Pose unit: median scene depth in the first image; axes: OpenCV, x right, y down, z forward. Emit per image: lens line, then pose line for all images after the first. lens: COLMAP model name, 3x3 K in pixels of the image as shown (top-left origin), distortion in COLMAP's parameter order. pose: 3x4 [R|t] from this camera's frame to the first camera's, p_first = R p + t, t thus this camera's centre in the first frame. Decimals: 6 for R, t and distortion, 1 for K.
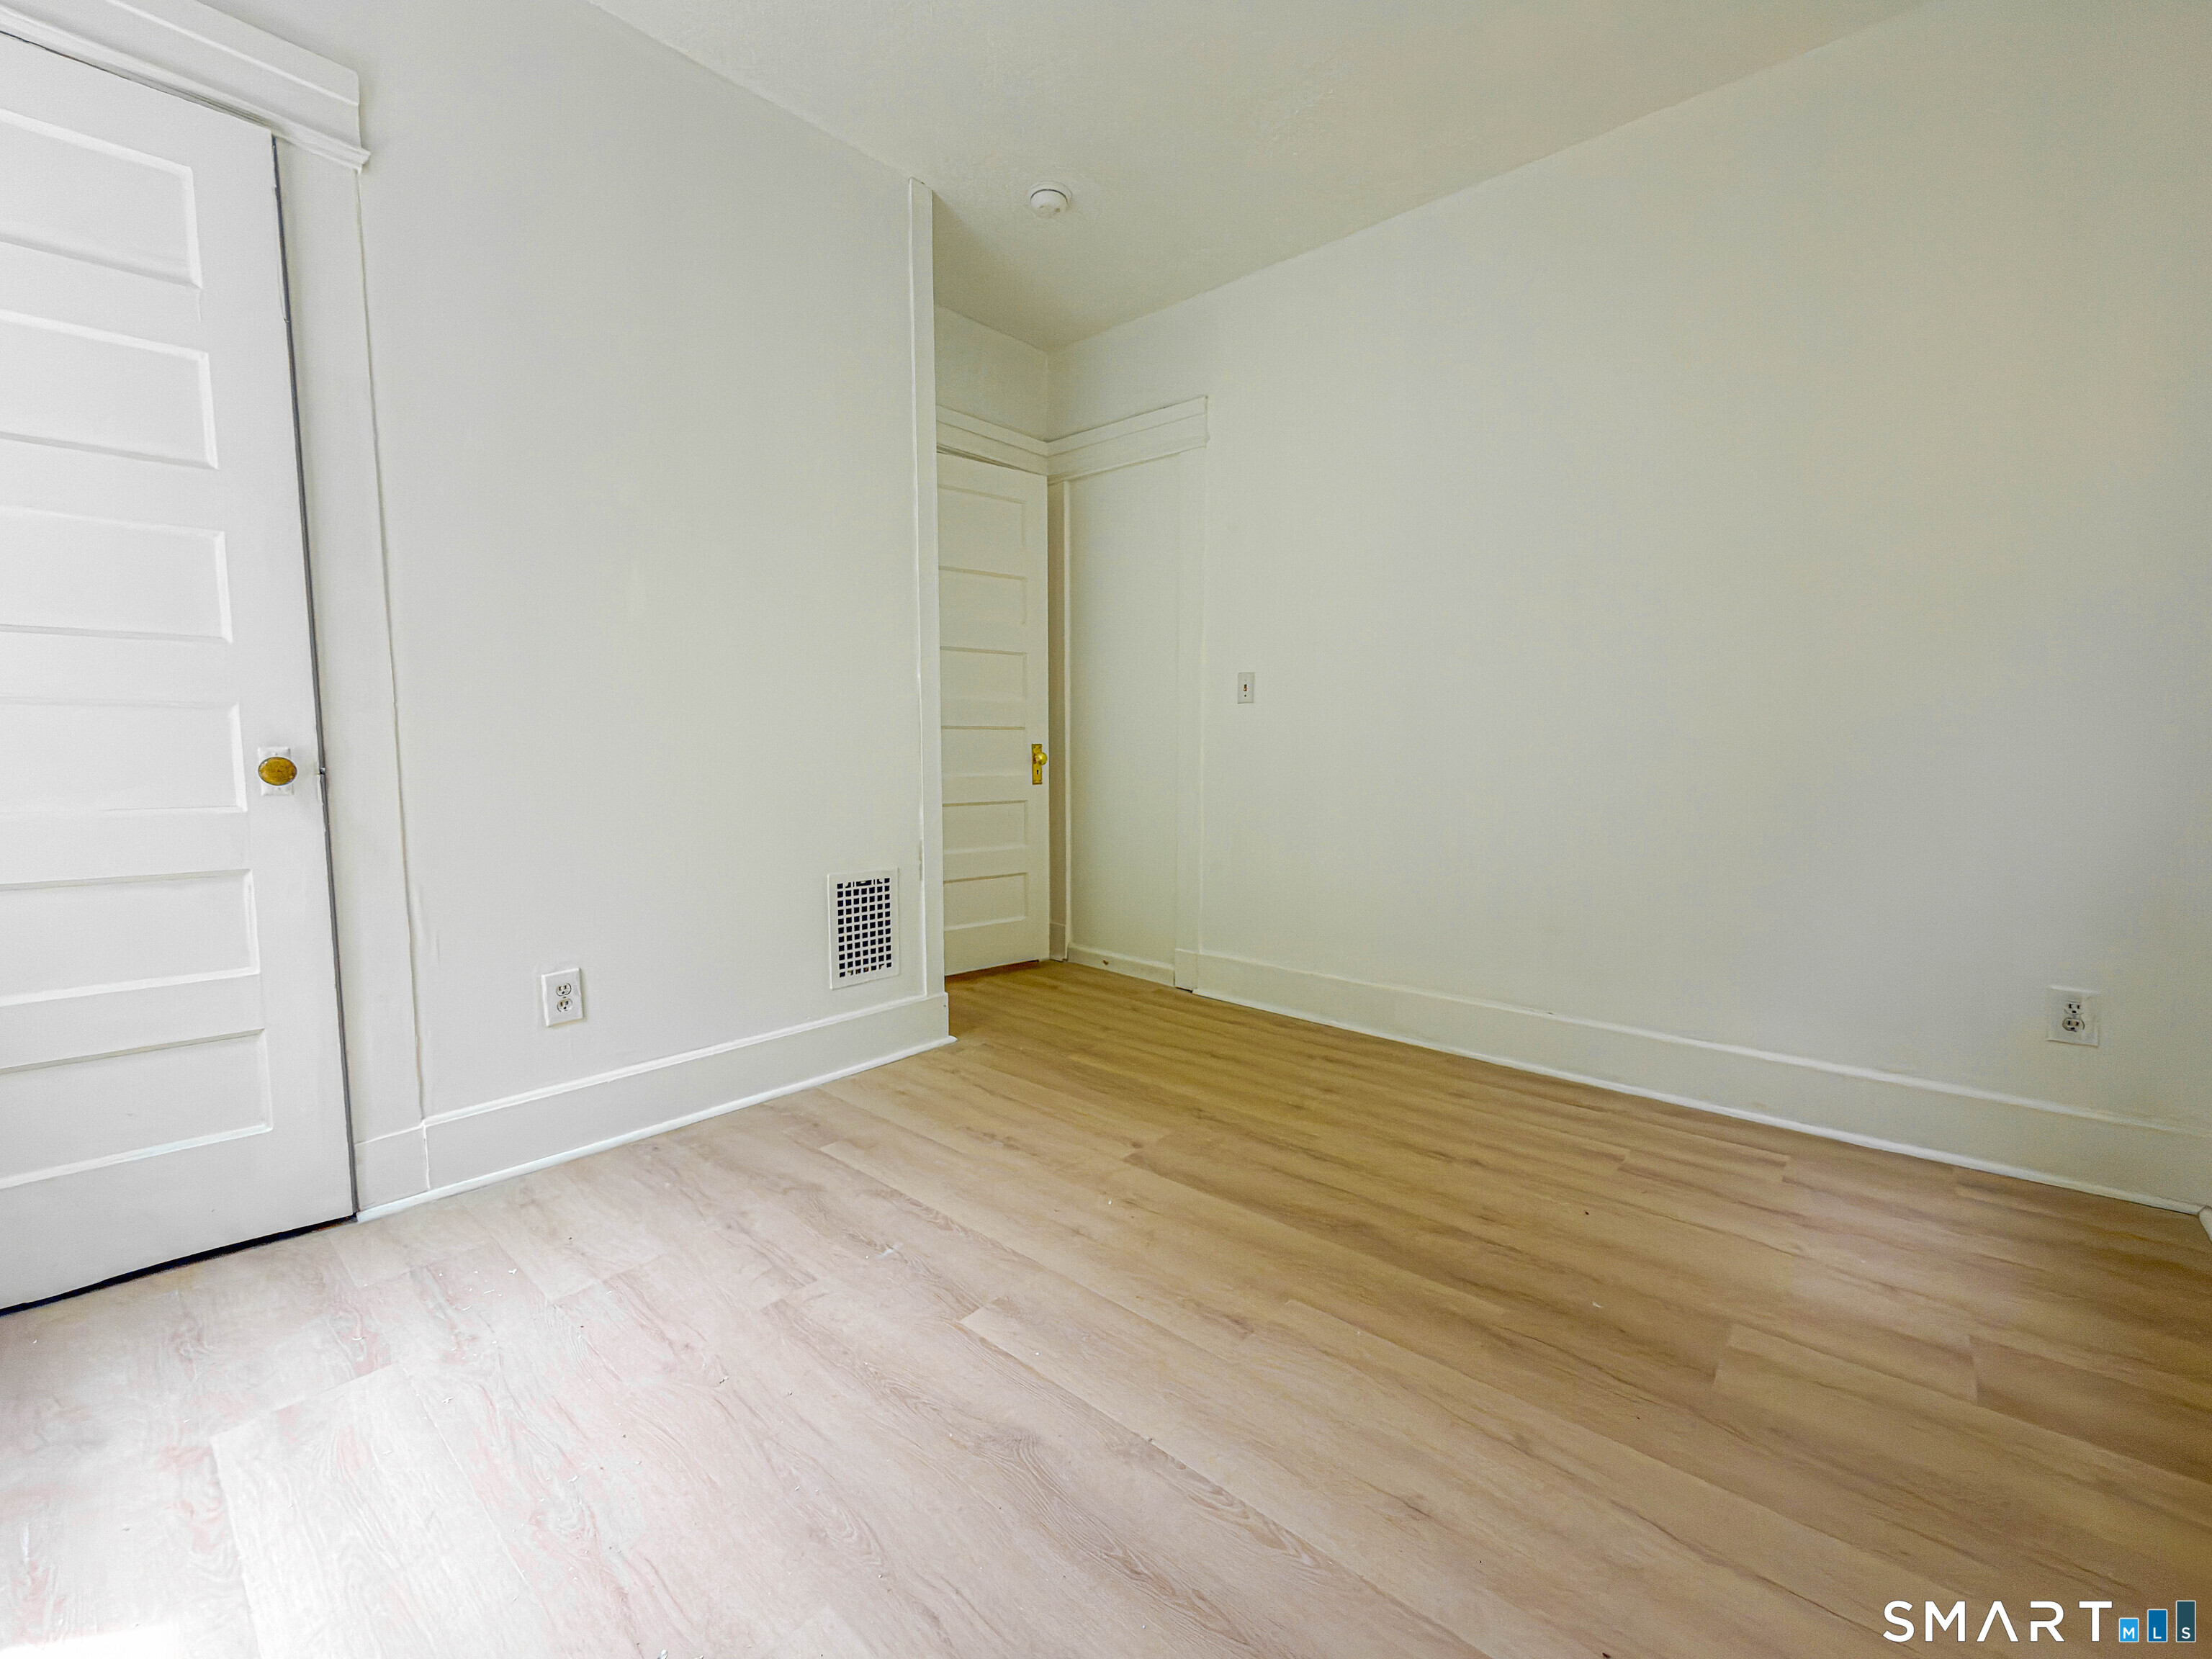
lens RADIAL K [[880.8, 0, 1110.2], [0, 880.8, 828.3], [0, 0, 1]] dist [0.002083, 0.000364]
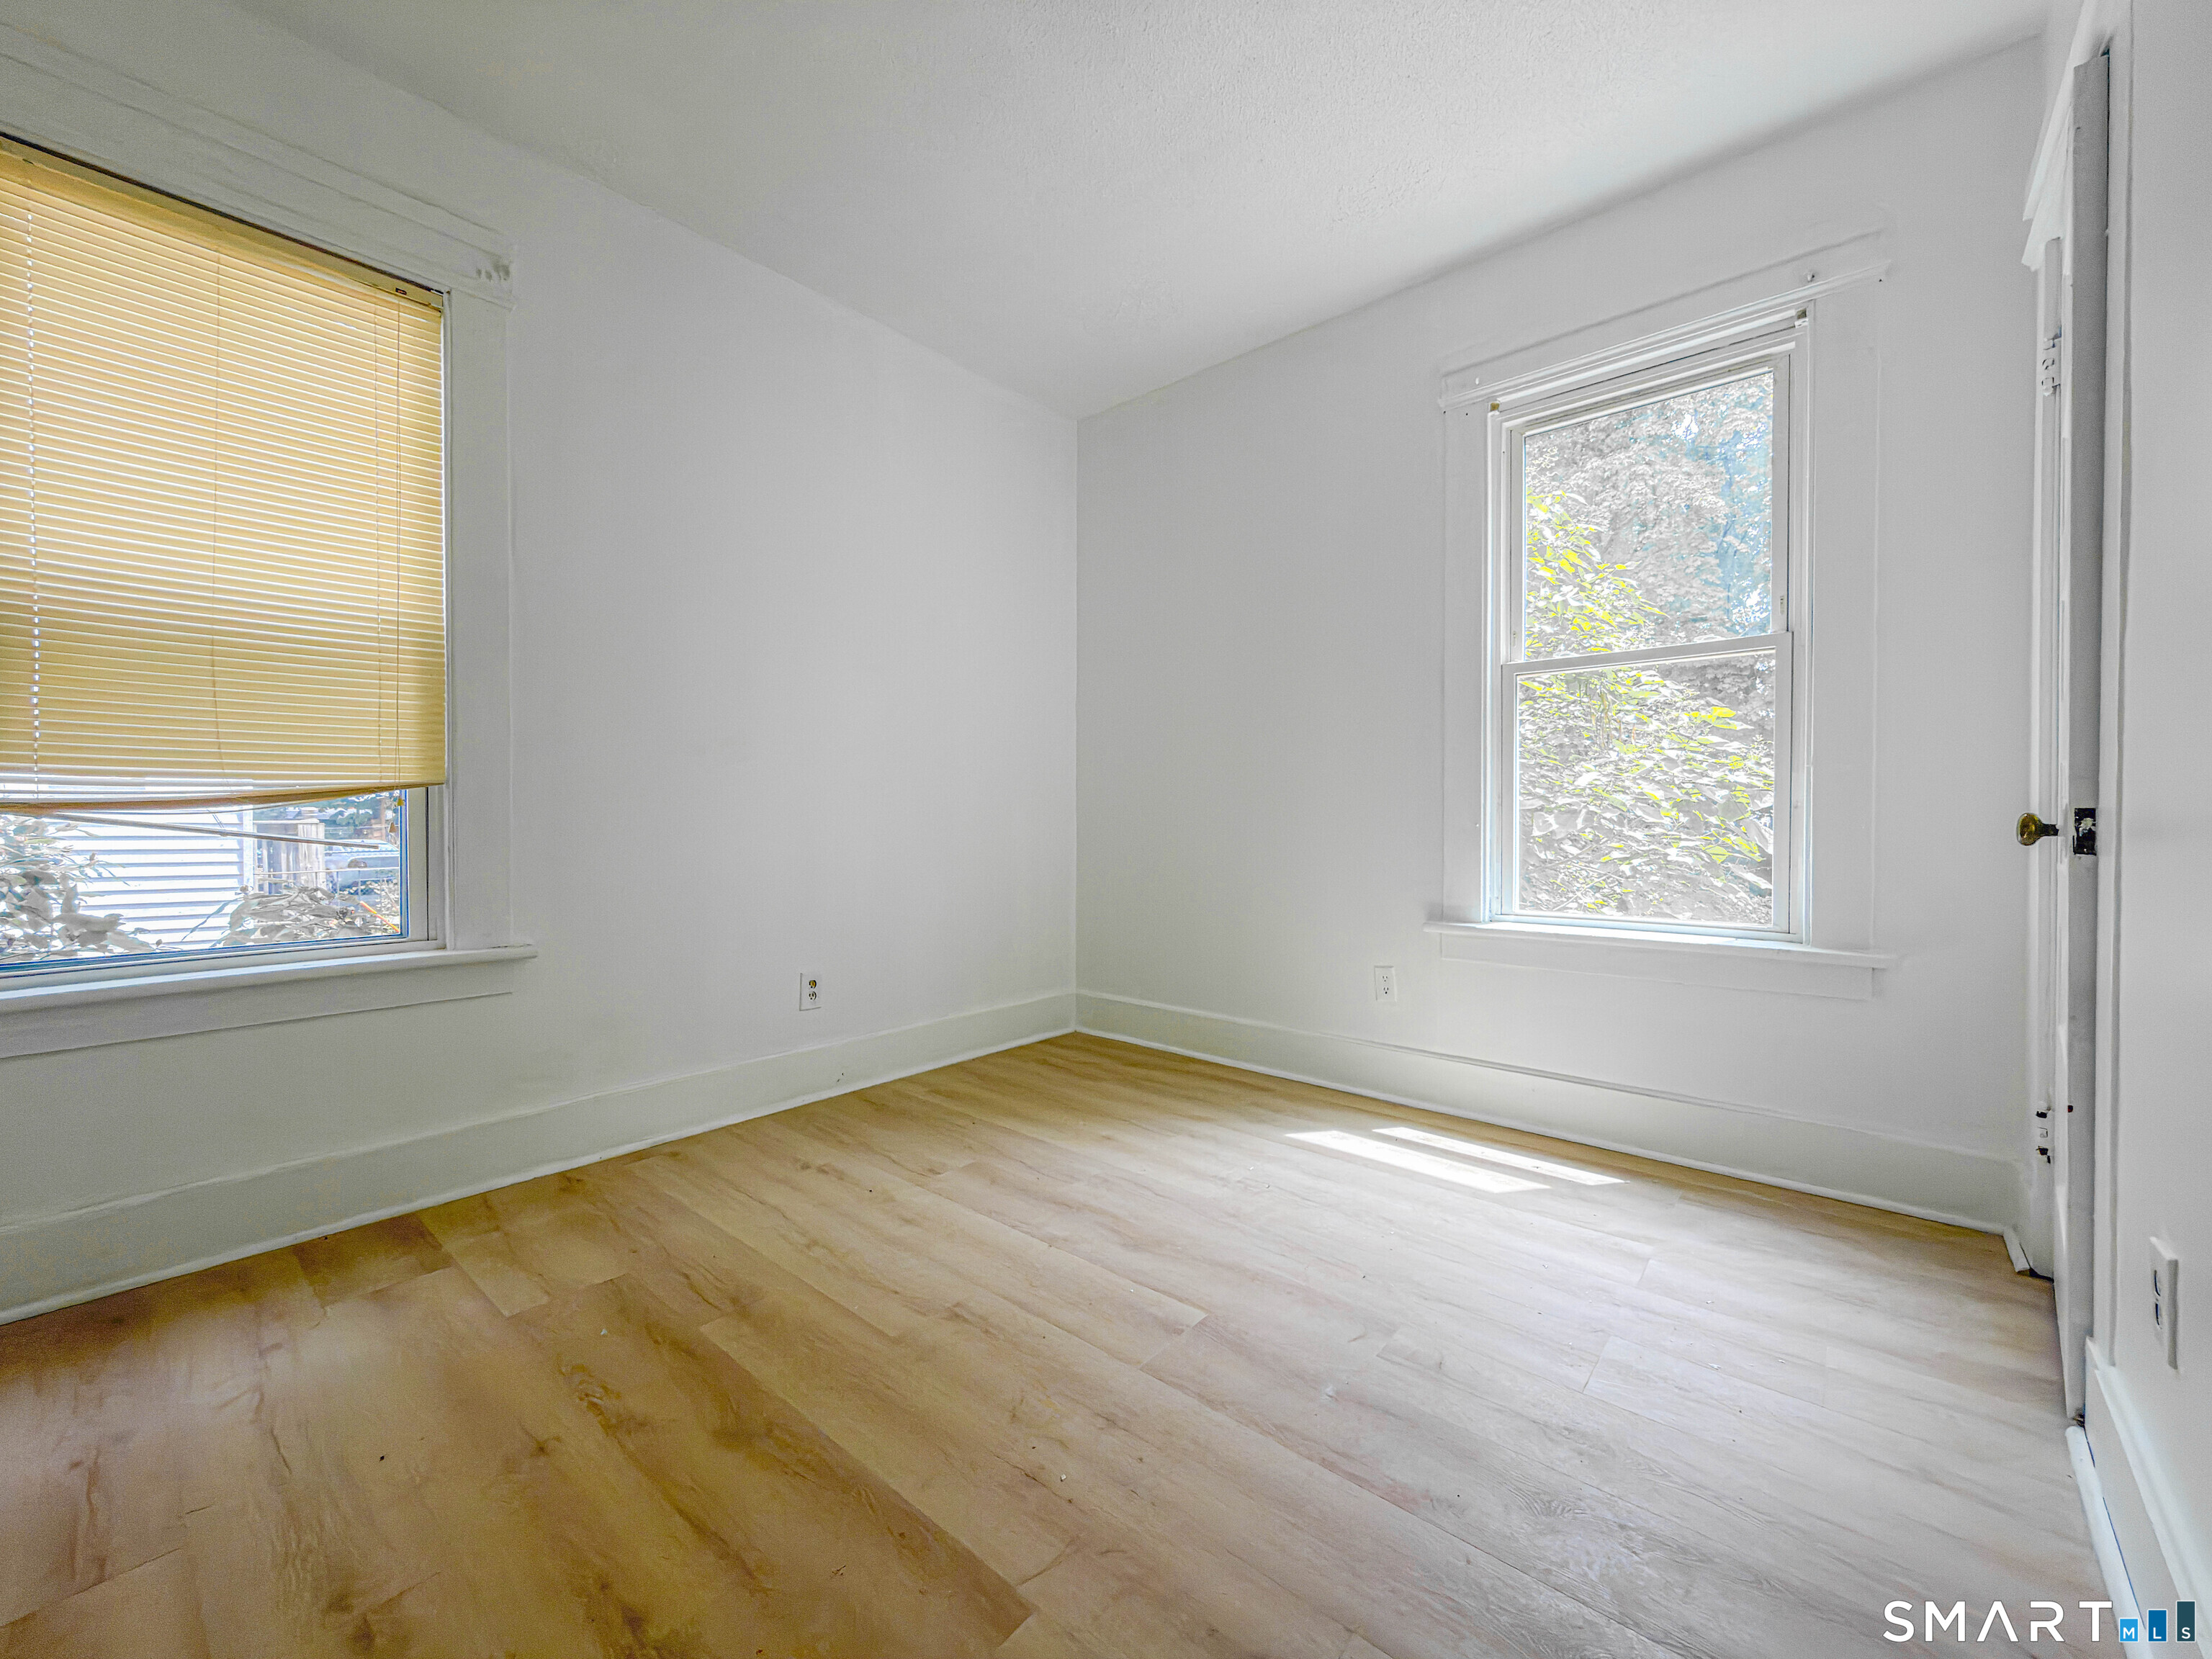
lens RADIAL K [[880.8, 0, 1110.2], [0, 880.8, 828.3], [0, 0, 1]] dist [0.002083, 0.000364]
pose [[-0.999892, -0.003613, -0.014212, -0.028980], [-0.005111, 0.994268, 0.106793, -0.163714], [0.013745, 0.106854, -0.994180, 1.977650]]
